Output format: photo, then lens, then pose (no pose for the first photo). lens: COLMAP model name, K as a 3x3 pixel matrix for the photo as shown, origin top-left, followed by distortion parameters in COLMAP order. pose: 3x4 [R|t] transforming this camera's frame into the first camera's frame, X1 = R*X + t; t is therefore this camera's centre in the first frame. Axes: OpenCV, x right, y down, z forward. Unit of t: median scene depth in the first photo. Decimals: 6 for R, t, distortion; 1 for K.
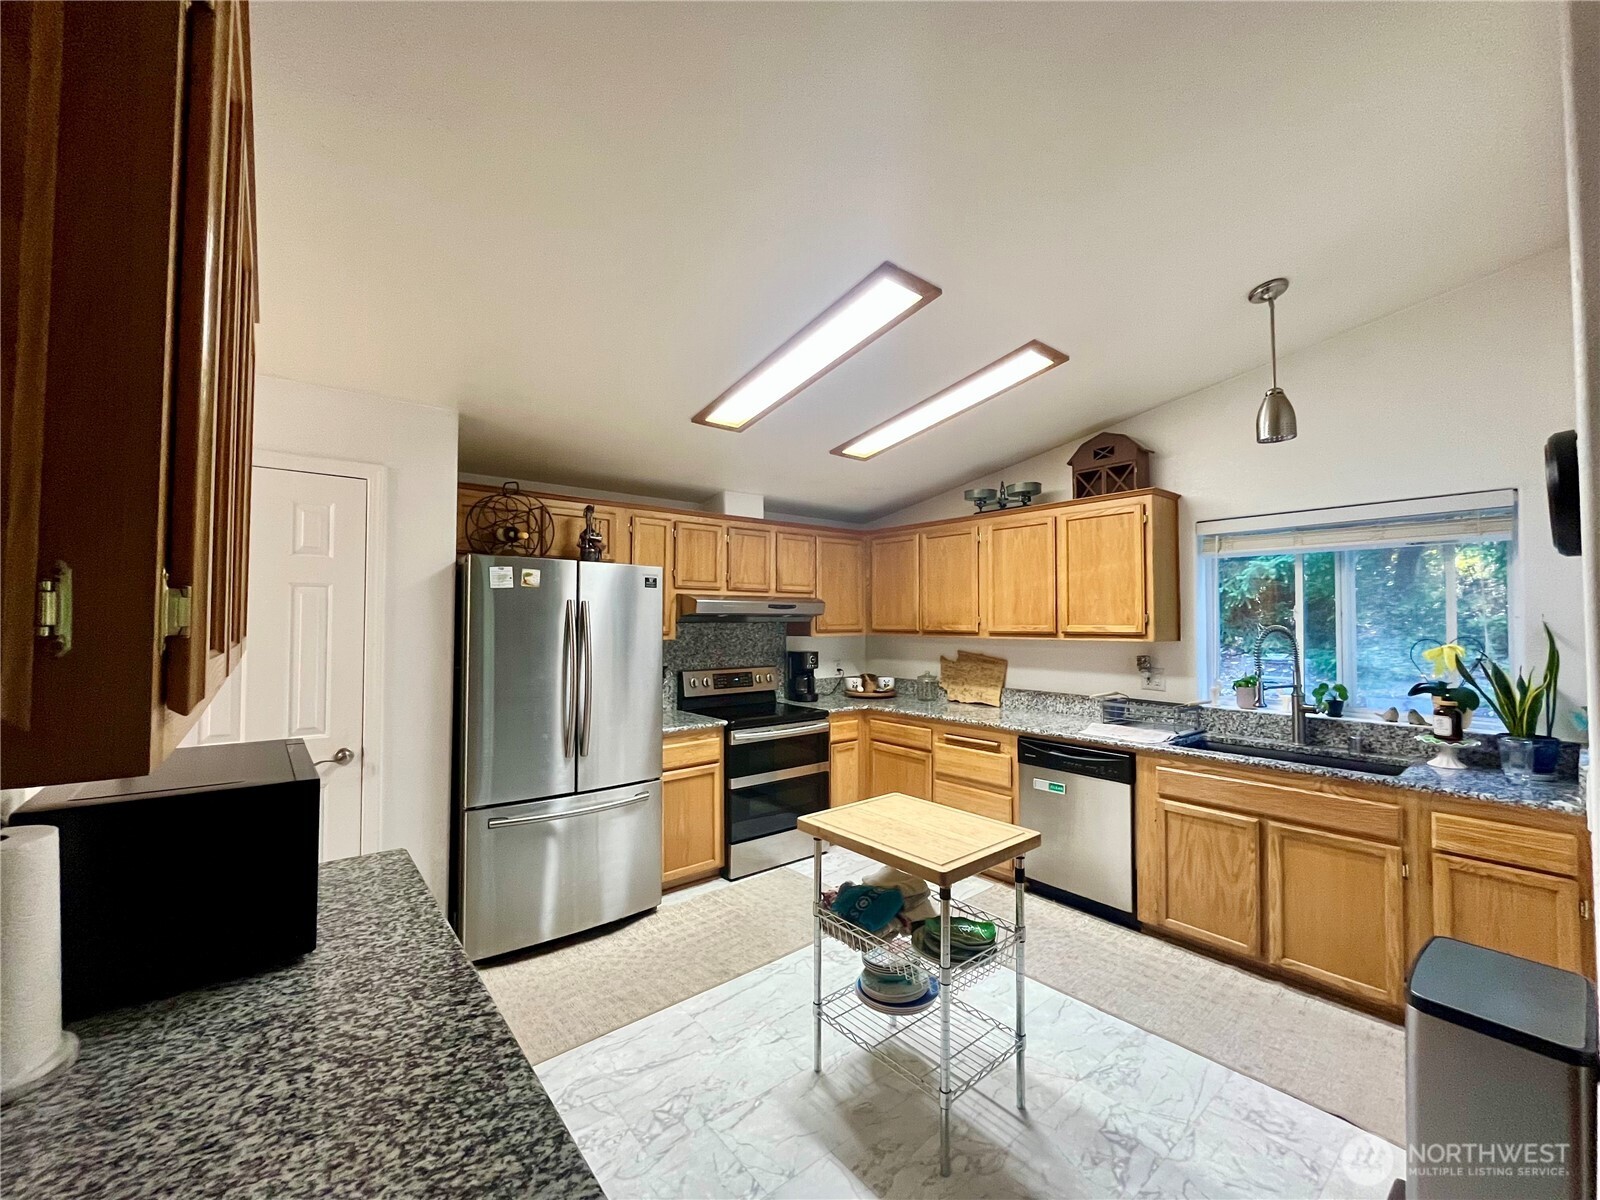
lens RADIAL K [[652.2, 0, 799.0], [0, 652.2, 601.0], [0, 0, 1]] dist [-0.003412, 0.001108]
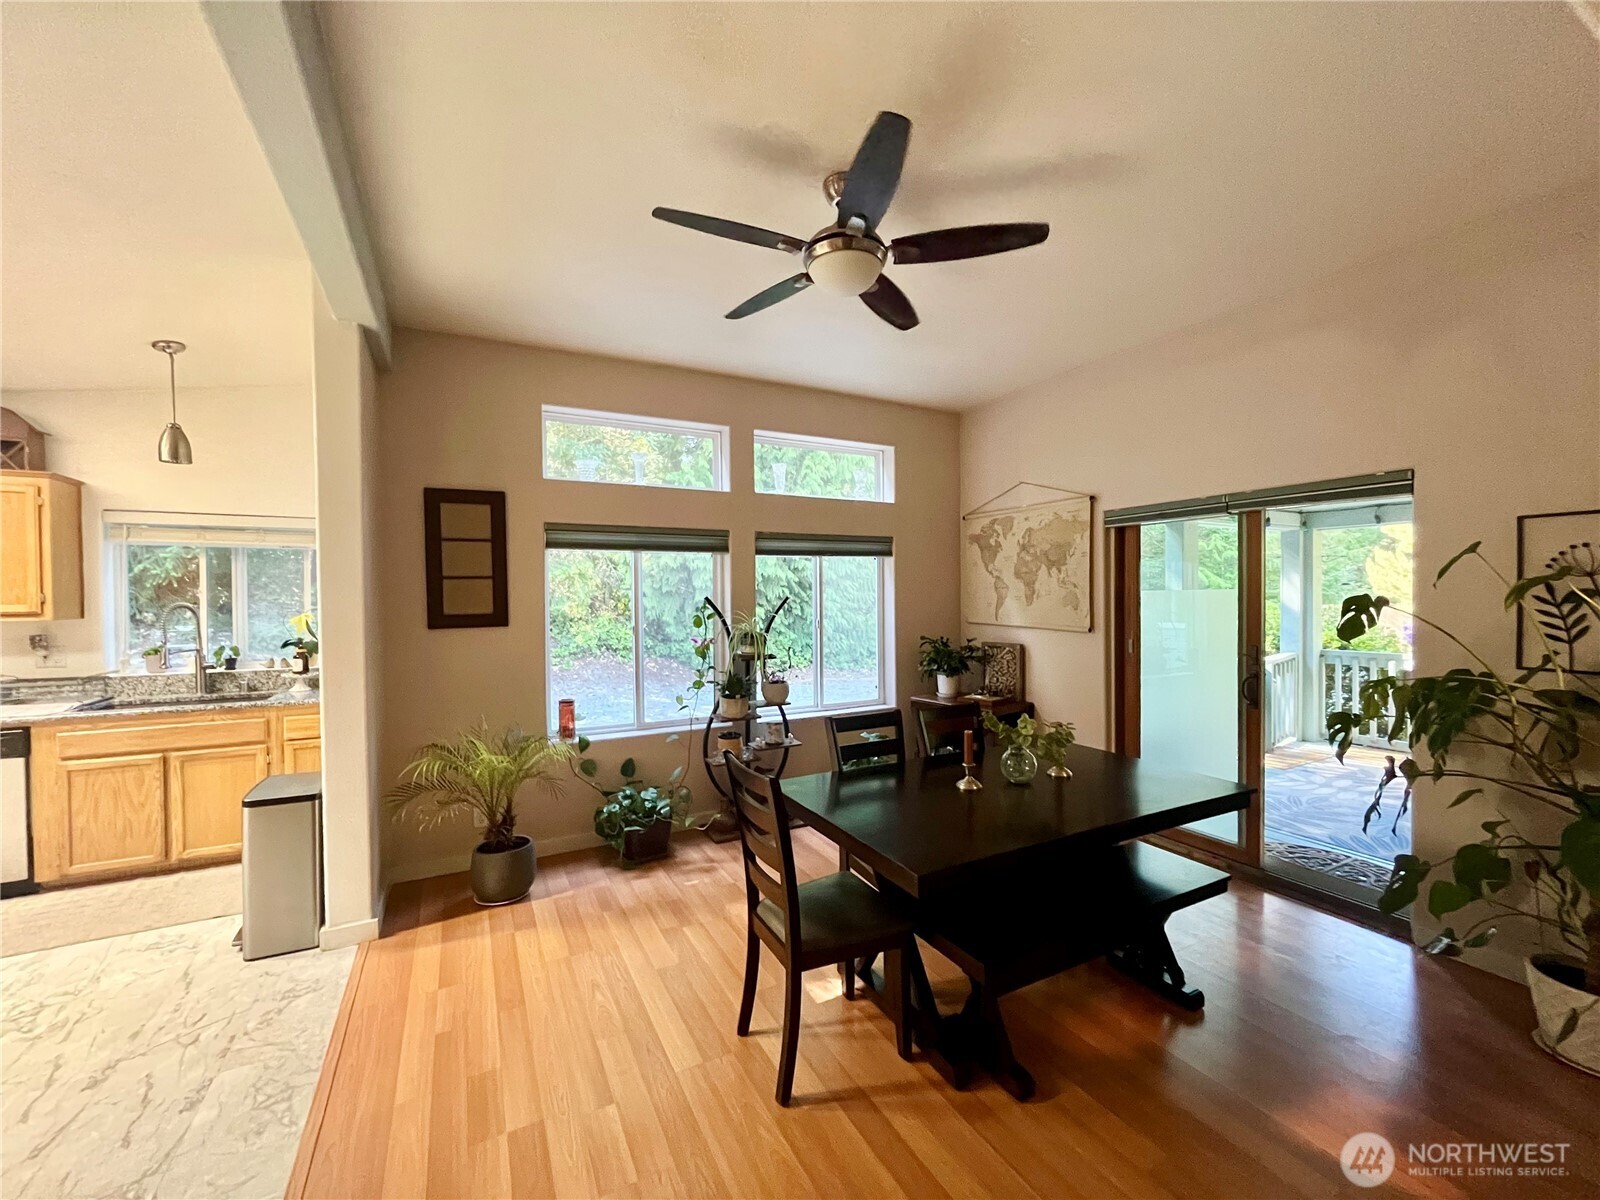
lens RADIAL K [[652.2, 0, 788.7], [0, 652.2, 607.0], [0, 0, 1]] dist [-0.003412, 0.001108]
pose [[0.215315, -0.020051, 0.976339, -0.248738], [-0.021859, 0.999440, 0.025347, -0.012163], [-0.976300, -0.026800, 0.214756, -0.427737]]
